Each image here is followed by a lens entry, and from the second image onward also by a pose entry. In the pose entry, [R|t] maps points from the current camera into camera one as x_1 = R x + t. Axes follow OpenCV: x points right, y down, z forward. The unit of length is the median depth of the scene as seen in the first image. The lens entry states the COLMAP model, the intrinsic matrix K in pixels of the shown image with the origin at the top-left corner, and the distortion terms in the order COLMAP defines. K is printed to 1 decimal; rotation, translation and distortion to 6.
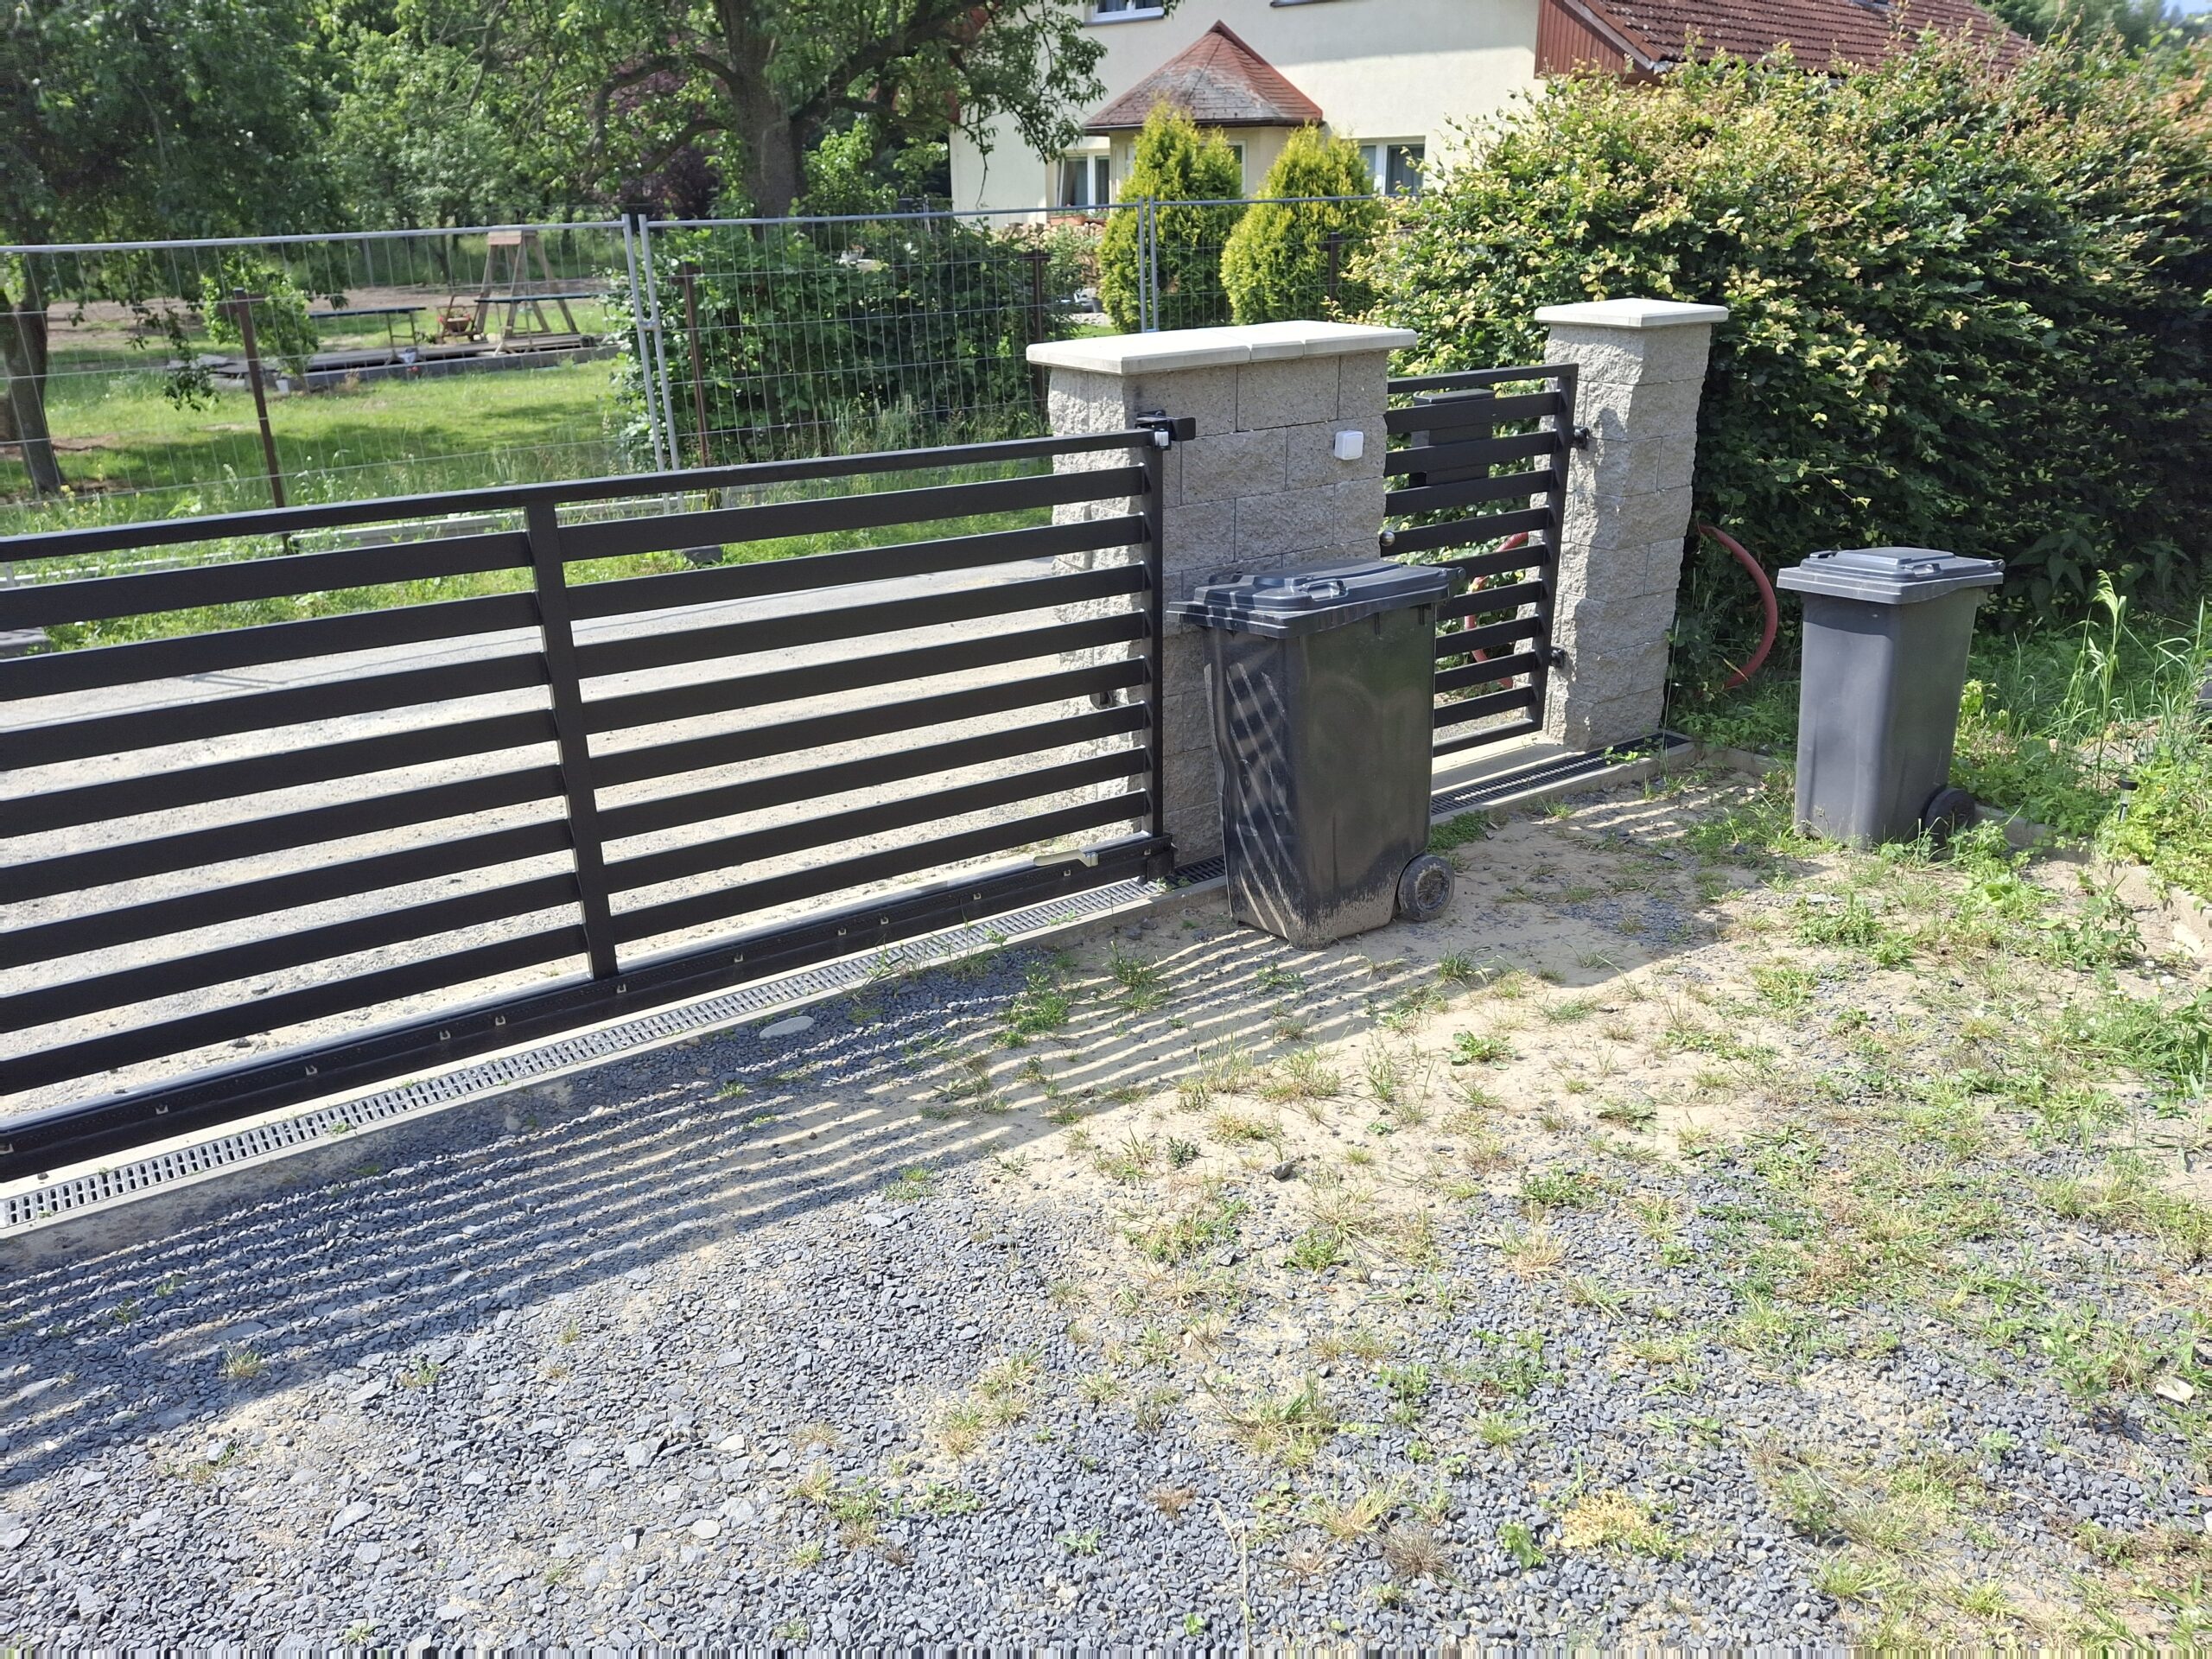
lens RADIAL K [[1683.6, 0, 1092.5], [0, 1683.6, 827.1], [0, 0, 1]] dist [0.114100, -0.219269]
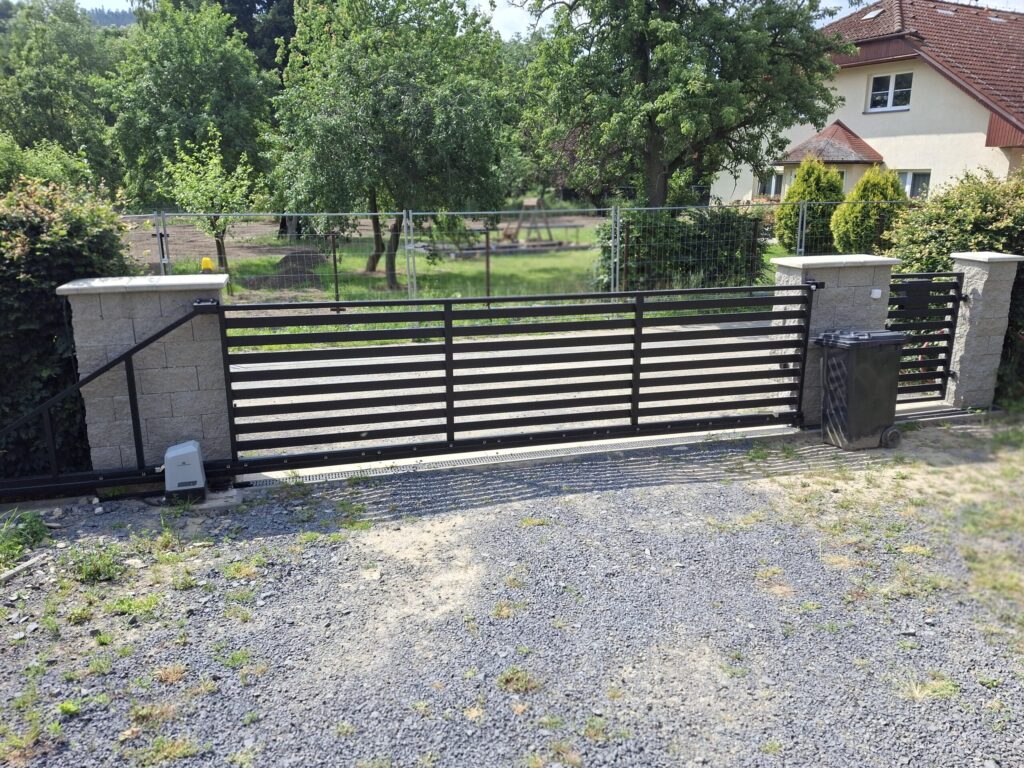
lens RADIAL K [[779.4, 0, 505.7], [0, 779.4, 382.9], [0, 0, 1]] dist [0.114100, -0.219269]
pose [[0.952815, 0.093768, -0.288707, -0.057845], [-0.122386, 0.989032, -0.082684, 0.131081], [0.277787, 0.114117, 0.953840, -0.519421]]
